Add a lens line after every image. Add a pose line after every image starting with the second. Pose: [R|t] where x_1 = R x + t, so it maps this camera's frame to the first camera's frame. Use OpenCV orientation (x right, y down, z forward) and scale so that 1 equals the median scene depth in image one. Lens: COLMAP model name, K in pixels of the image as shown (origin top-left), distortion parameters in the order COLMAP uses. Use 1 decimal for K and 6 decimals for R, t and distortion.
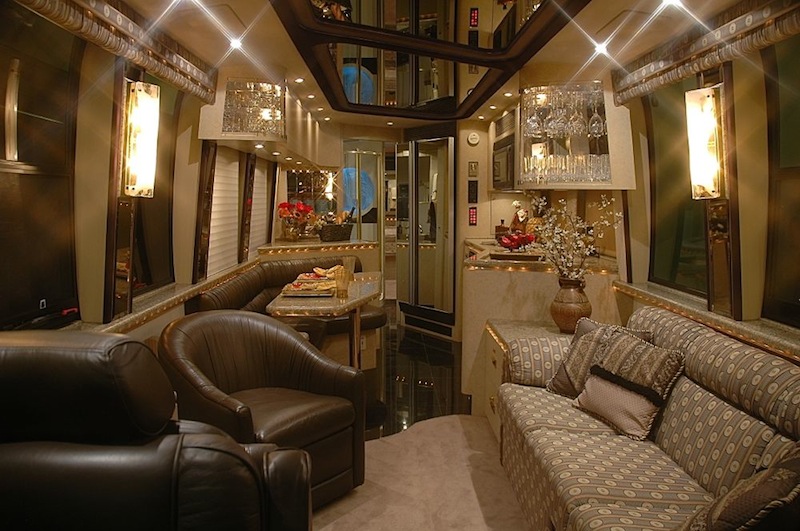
lens RADIAL K [[611.0, 0, 415.1], [0, 611.0, 275.8], [0, 0, 1]] dist [-0.174848, 0.167401]
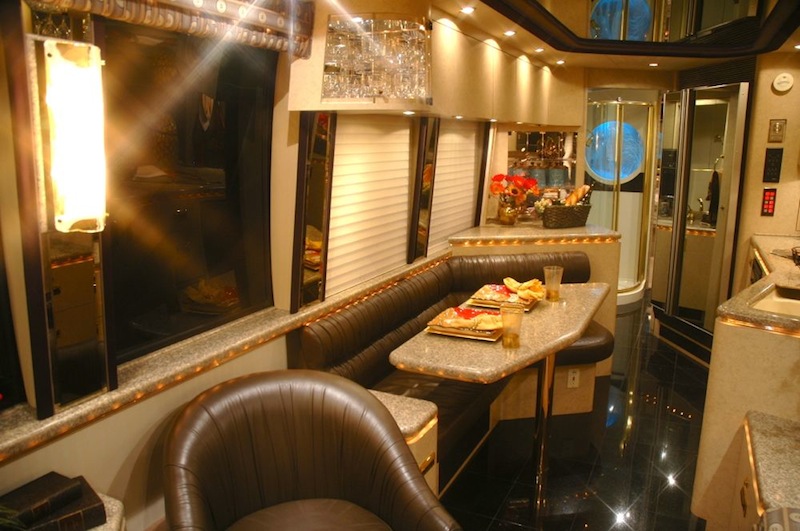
lens RADIAL K [[611.0, 0, 415.1], [0, 611.0, 275.8], [0, 0, 1]] dist [-0.174848, 0.167401]
pose [[0.883974, 0.095392, -0.457701, 0.055859], [-0.050640, 0.992740, 0.109099, -0.071468], [0.464786, -0.073263, 0.882387, 0.254636]]
